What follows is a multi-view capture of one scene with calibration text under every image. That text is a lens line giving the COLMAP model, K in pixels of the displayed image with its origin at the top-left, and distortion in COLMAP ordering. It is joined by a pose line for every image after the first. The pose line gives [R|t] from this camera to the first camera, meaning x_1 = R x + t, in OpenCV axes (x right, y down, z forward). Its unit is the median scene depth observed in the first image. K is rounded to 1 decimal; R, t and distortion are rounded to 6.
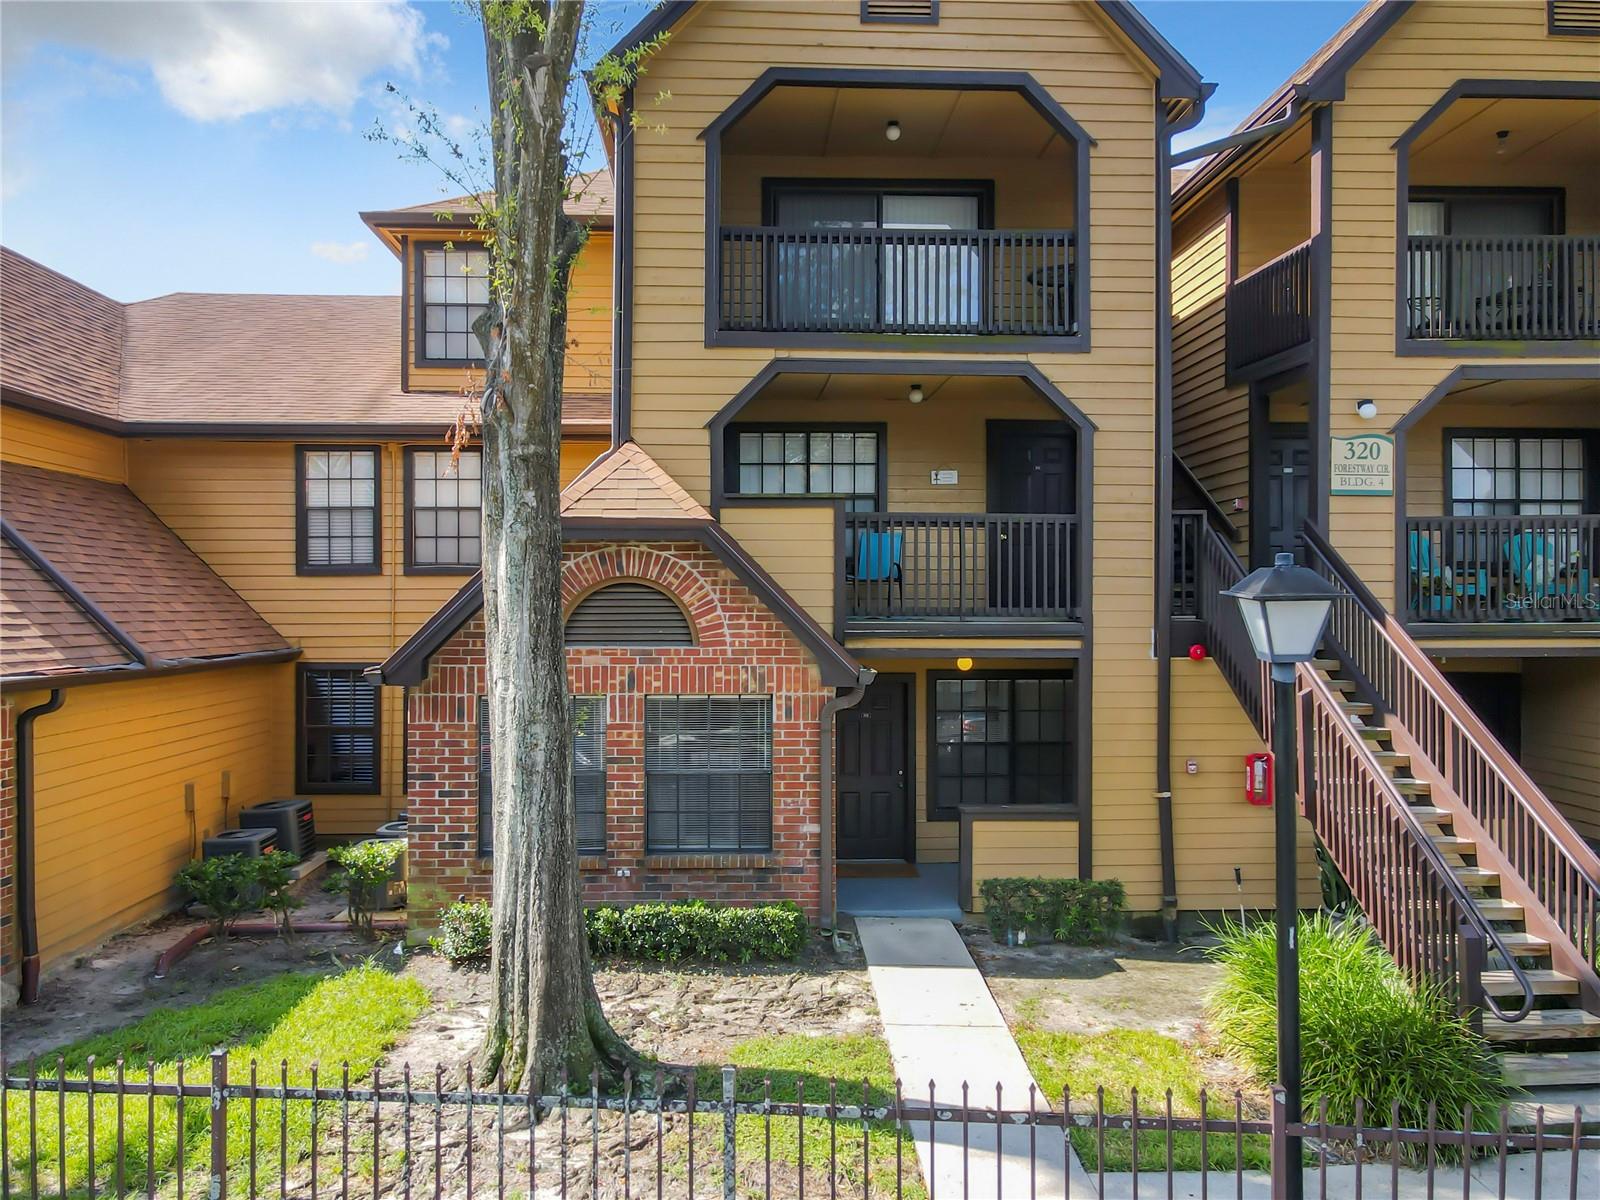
lens RADIAL K [[1170.2, 0, 777.5], [0, 1170.2, 601.1], [0, 0, 1]] dist [-0.001802, 0.026399]
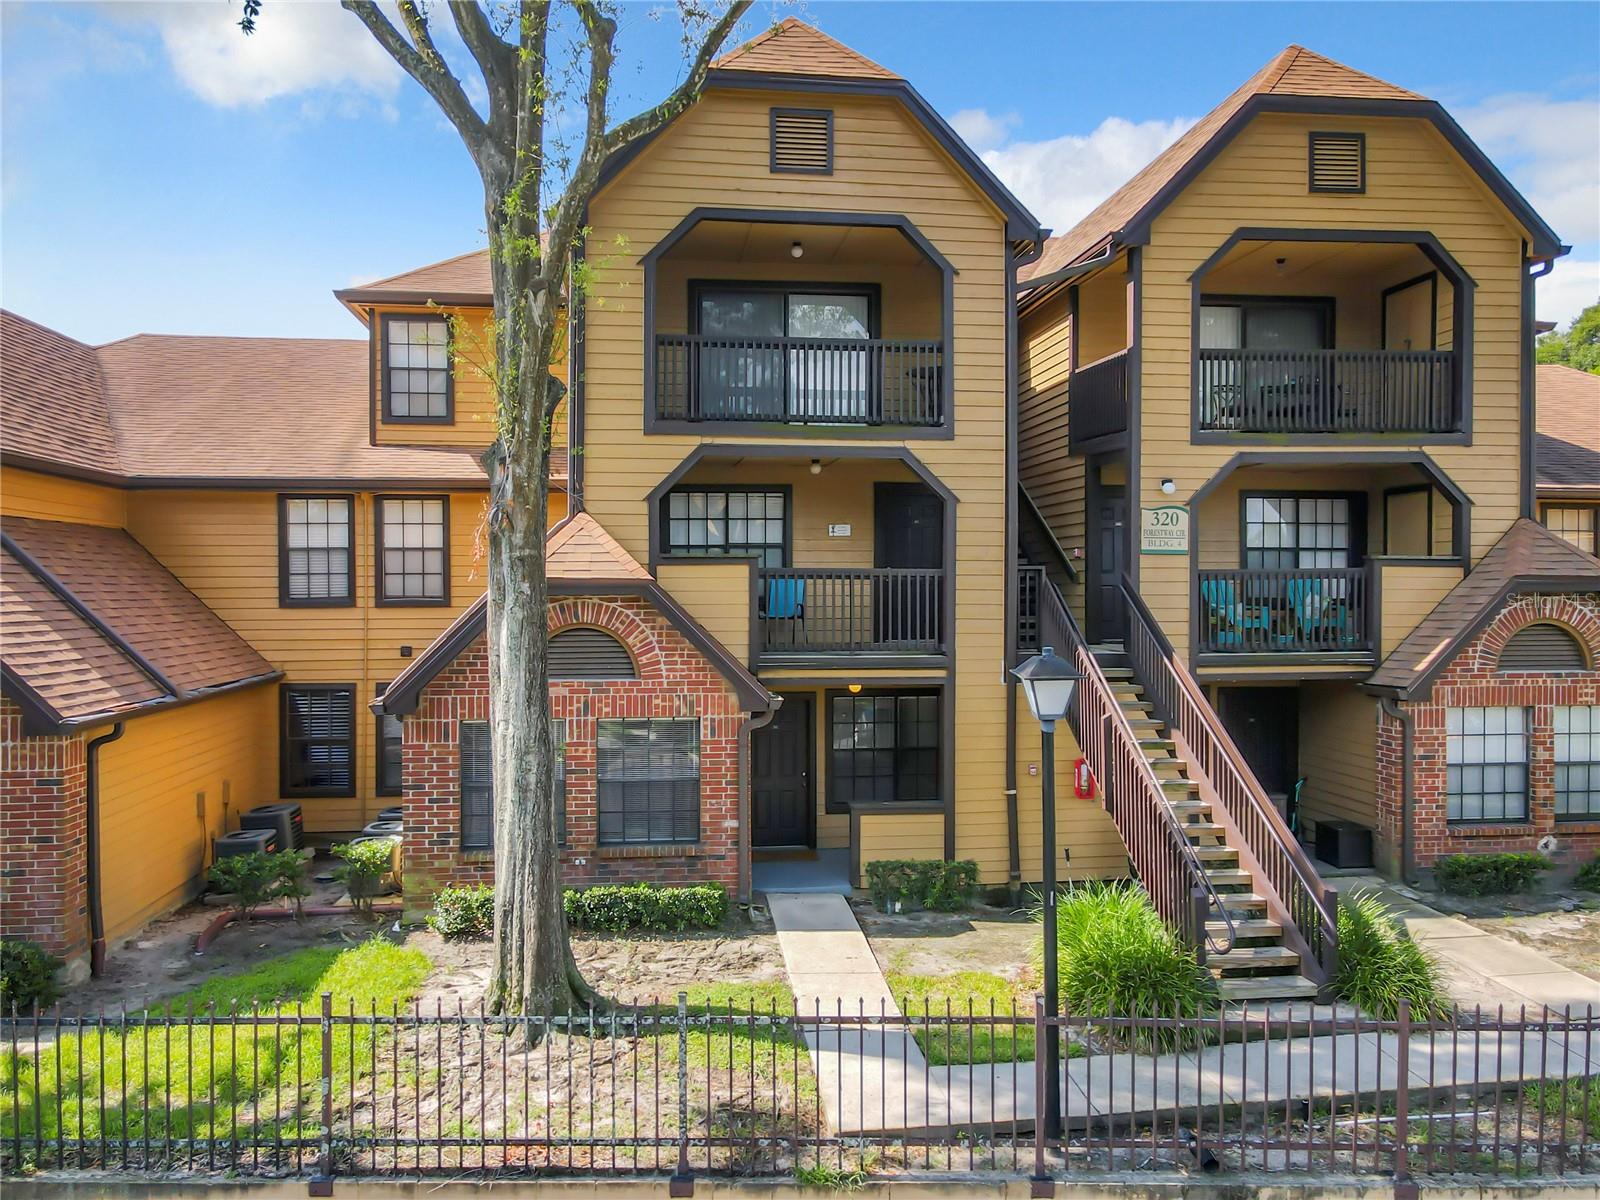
lens RADIAL K [[1170.2, 0, 777.5], [0, 1170.2, 601.1], [0, 0, 1]] dist [-0.001802, 0.026399]
pose [[0.997115, -0.002192, 0.075880, -0.016552], [0.001019, 0.999879, 0.015496, -0.063107], [-0.075905, -0.015374, 0.996997, -0.247673]]
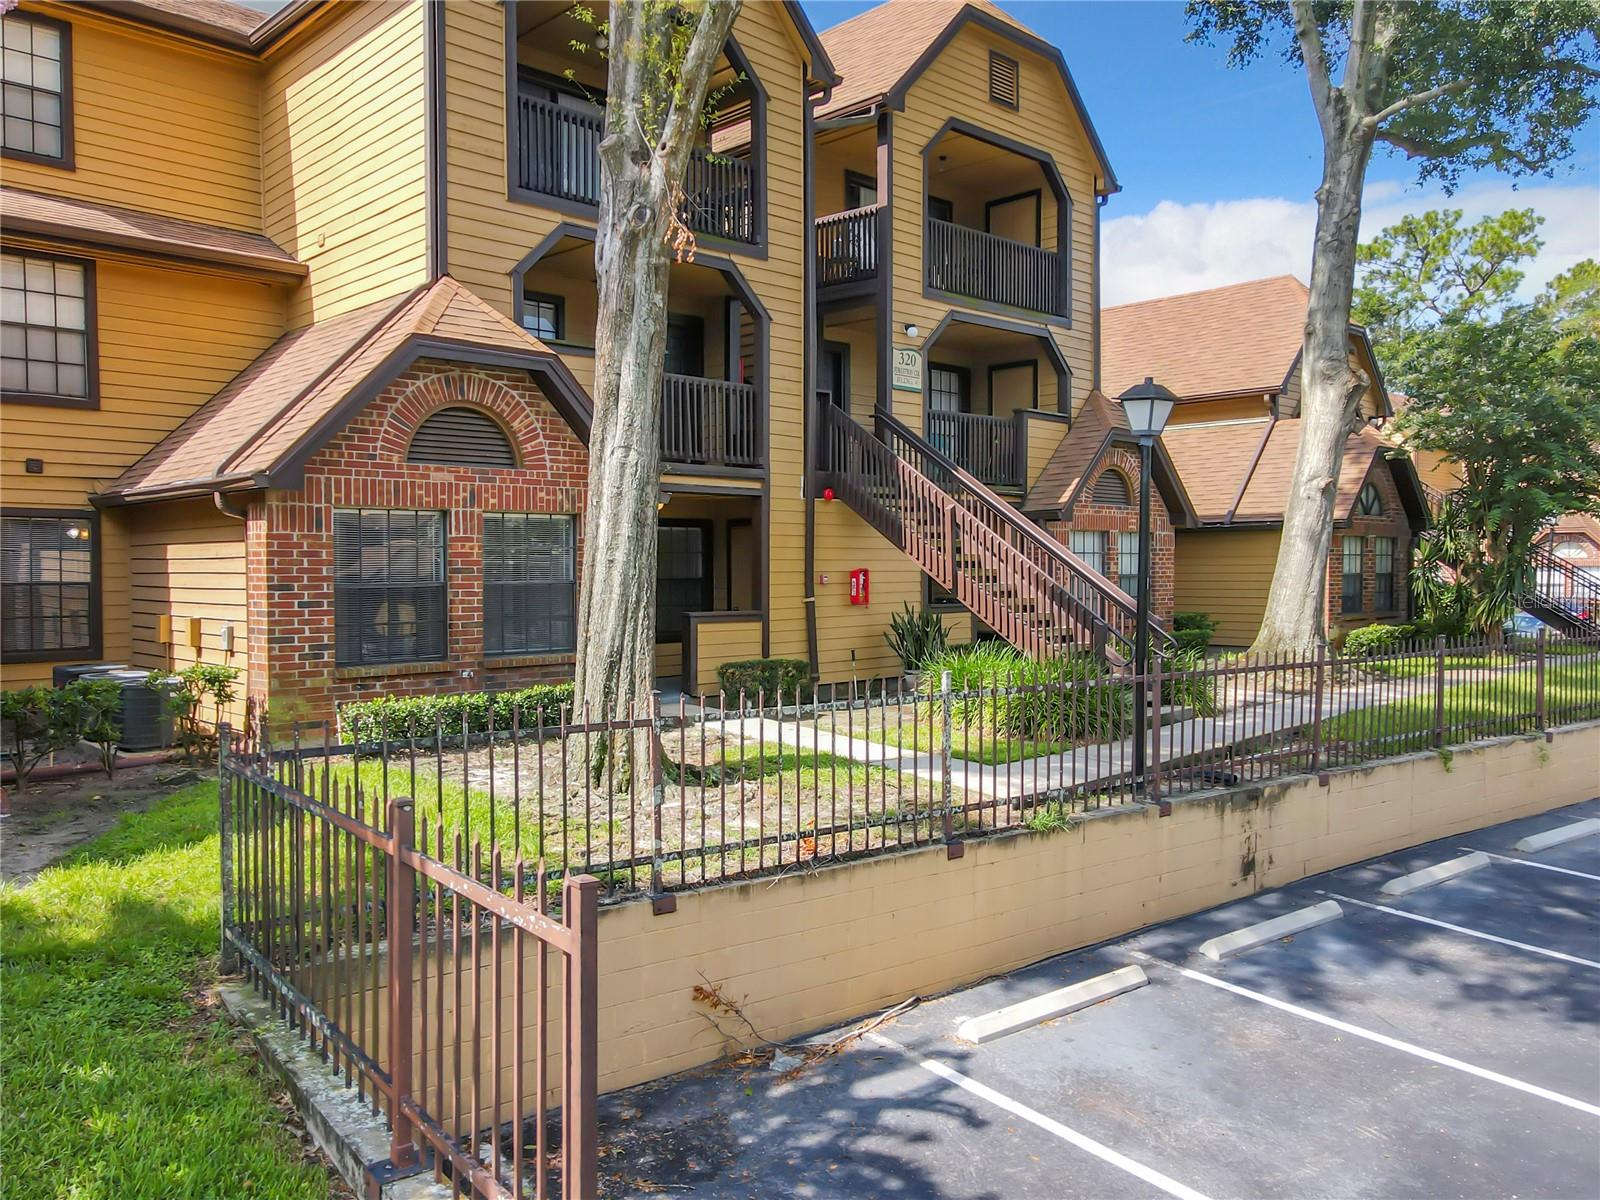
lens RADIAL K [[1238.2, 0, 783.7], [0, 1238.2, 592.7], [0, 0, 1]] dist [0.000580, 0.038474]
pose [[0.751929, -0.017222, 0.659019, -0.664005], [0.001656, 0.999705, 0.024235, 0.128899], [-0.659242, -0.017132, 0.751736, -0.053913]]
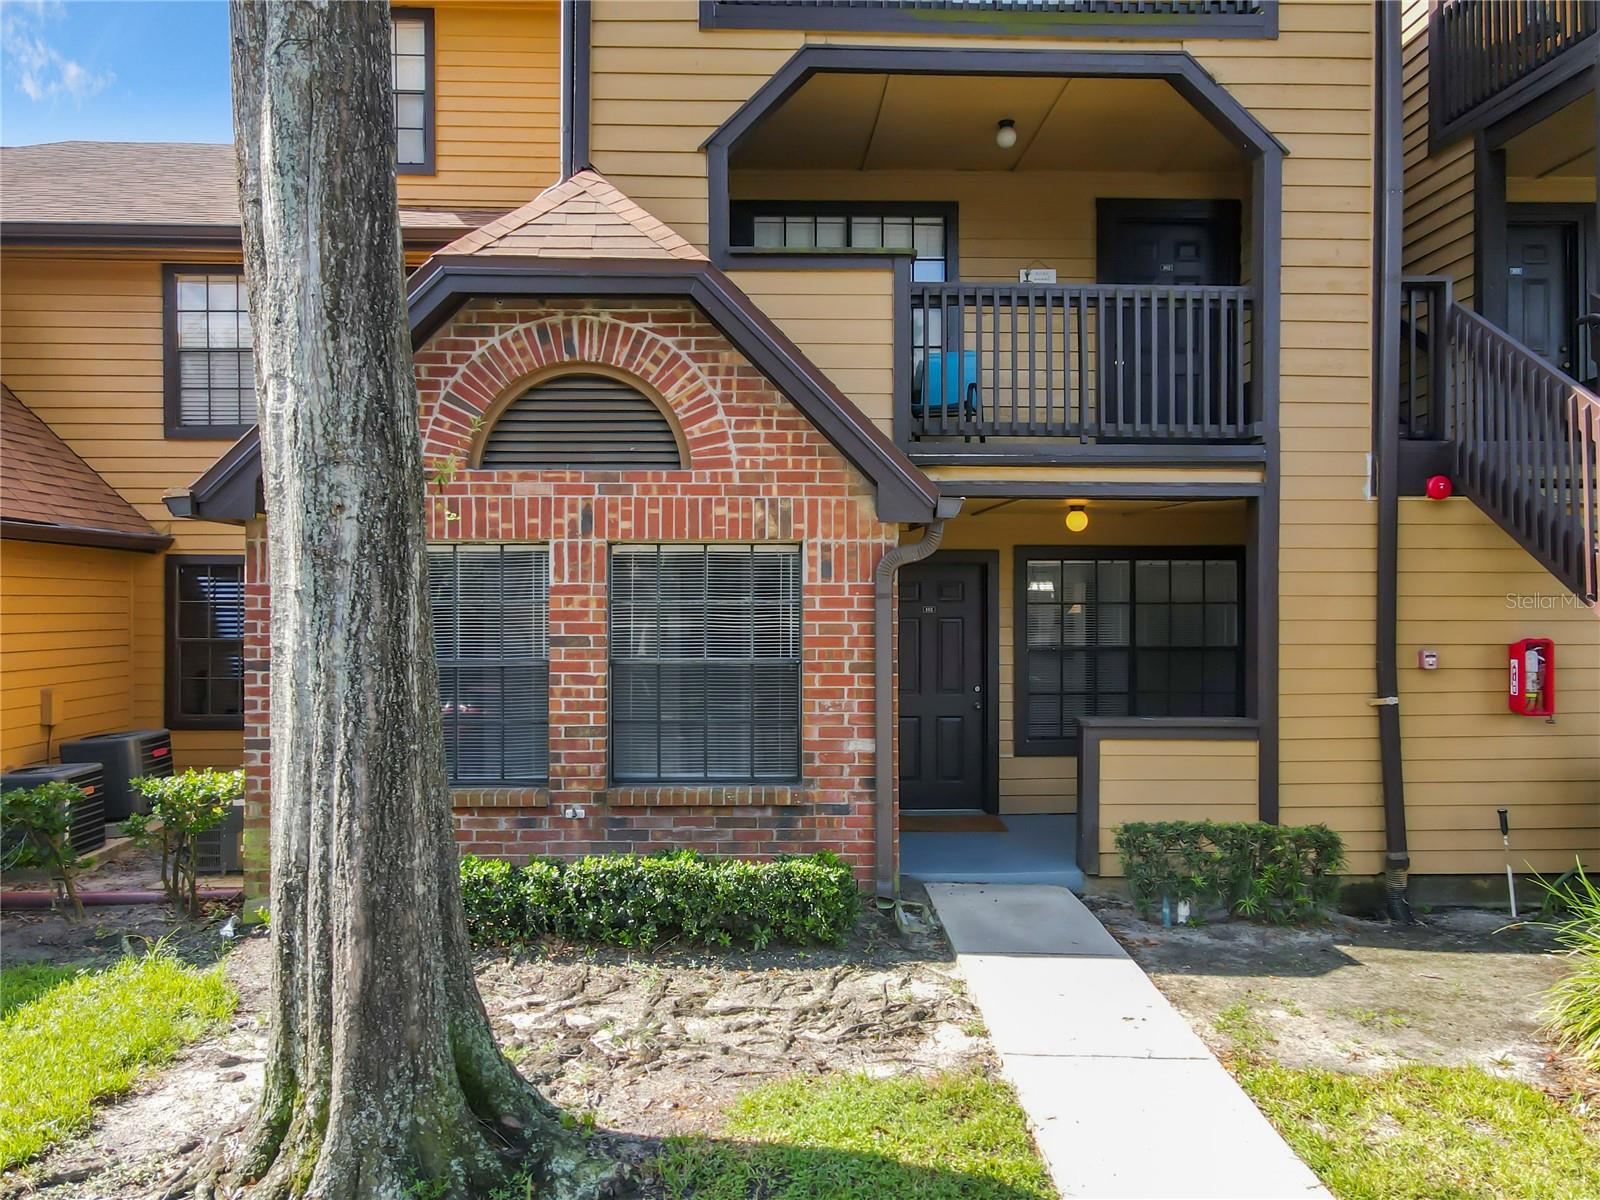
lens RADIAL K [[1170.4, 0, 788.4], [0, 1170.4, 599.6], [0, 0, 1]] dist [-0.003478, 0.038131]
pose [[0.999972, -0.000616, -0.007524, -0.007041], [0.000623, 0.999999, 0.000869, 0.111955], [0.007523, -0.000873, 0.999971, 0.344351]]
